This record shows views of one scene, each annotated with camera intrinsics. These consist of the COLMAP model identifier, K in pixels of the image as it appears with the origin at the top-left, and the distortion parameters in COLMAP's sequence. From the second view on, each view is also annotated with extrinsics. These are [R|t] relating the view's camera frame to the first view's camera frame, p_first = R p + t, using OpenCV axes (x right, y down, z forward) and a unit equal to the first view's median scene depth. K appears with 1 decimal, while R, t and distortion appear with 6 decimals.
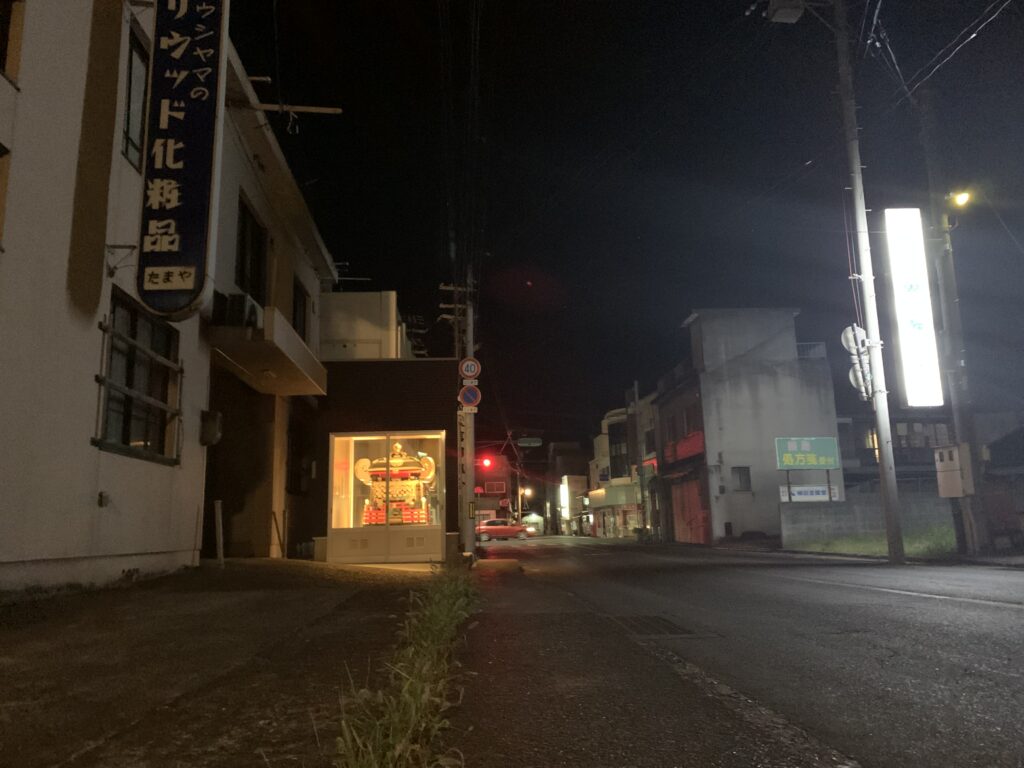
lens RADIAL K [[787.4, 0, 496.5], [0, 787.4, 358.9], [0, 0, 1]] dist [0.035886, -0.044964]
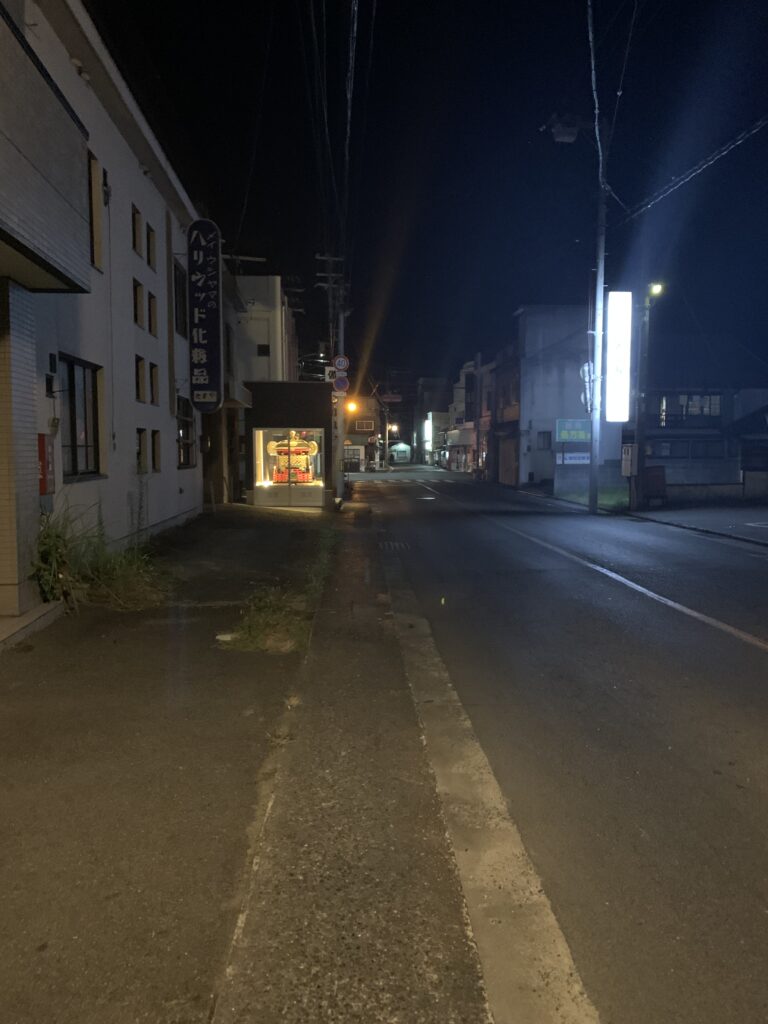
lens RADIAL K [[787.4, 0, 382.1], [0, 787.4, 511.1], [0, 0, 1]] dist [0.035886, -0.044964]
pose [[0.999672, 0.018378, 0.017843, 0.015045], [-0.022704, 0.958236, 0.285076, -0.115780], [-0.011859, -0.285387, 0.958339, -0.330231]]
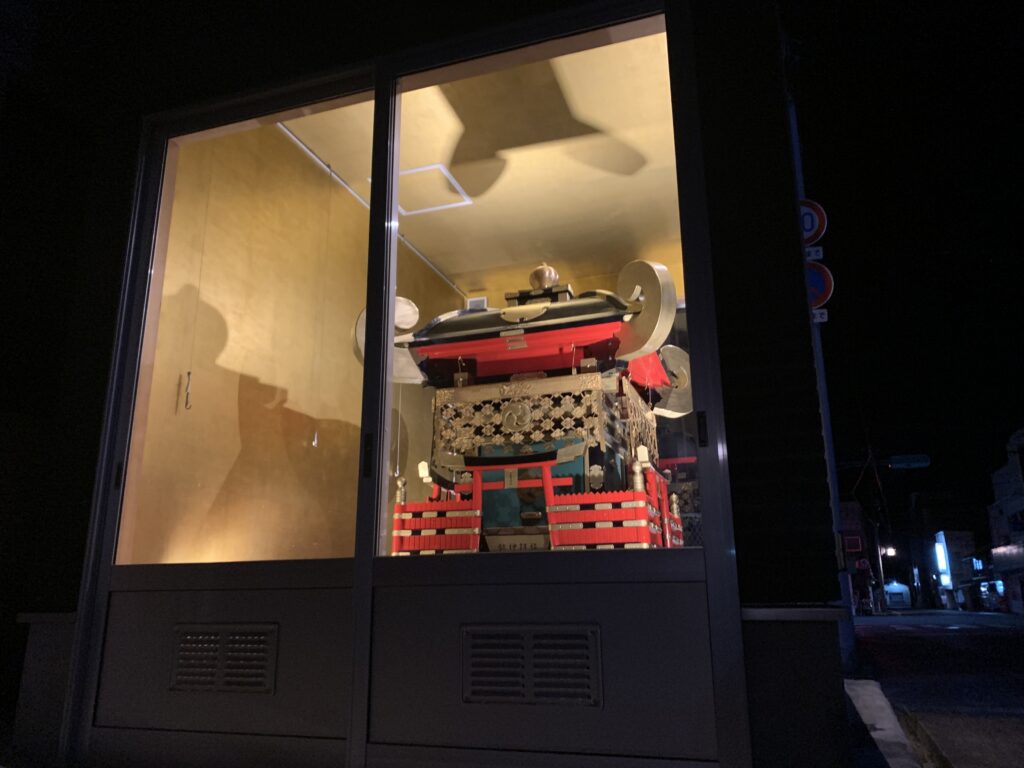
lens RADIAL K [[787.4, 0, 514.5], [0, 787.4, 388.7], [0, 0, 1]] dist [0.035886, -0.044964]
pose [[0.928115, -0.082236, -0.363098, -0.025033], [0.065514, 0.996156, -0.058154, 0.102274], [0.366484, 0.030185, 0.929934, 0.461835]]
